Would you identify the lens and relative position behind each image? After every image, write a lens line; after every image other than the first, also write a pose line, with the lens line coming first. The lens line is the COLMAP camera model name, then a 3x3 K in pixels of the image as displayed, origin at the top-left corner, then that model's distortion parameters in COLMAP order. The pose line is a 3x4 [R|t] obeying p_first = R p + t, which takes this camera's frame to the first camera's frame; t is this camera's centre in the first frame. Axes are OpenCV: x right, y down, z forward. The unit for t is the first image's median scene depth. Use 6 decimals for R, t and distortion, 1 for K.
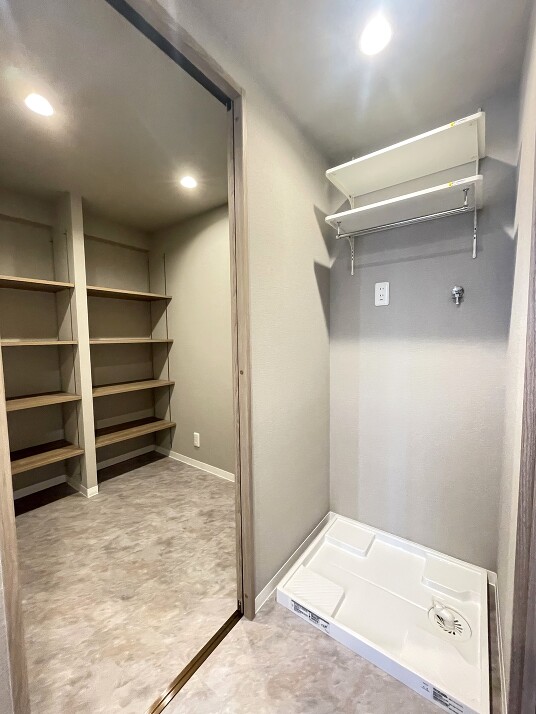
lens RADIAL K [[287.6, 0, 269.1], [0, 287.6, 356.1], [0, 0, 1]] dist [-0.002771, 0.000093]
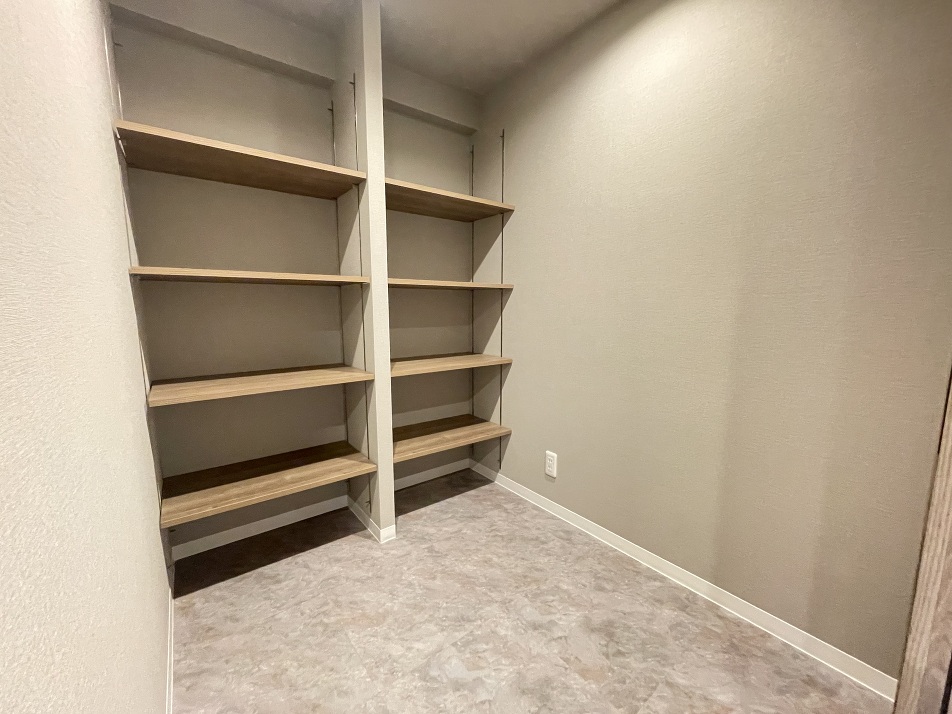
lens RADIAL K [[381.2, 0, 474.8], [0, 381.2, 360.2], [0, 0, 1]] dist [-0.010575, 0.000336]
pose [[0.959683, 0.051220, -0.276377, -0.235019], [-0.031742, 0.996716, 0.074498, 0.045524], [0.279285, -0.062722, 0.958157, 0.307456]]
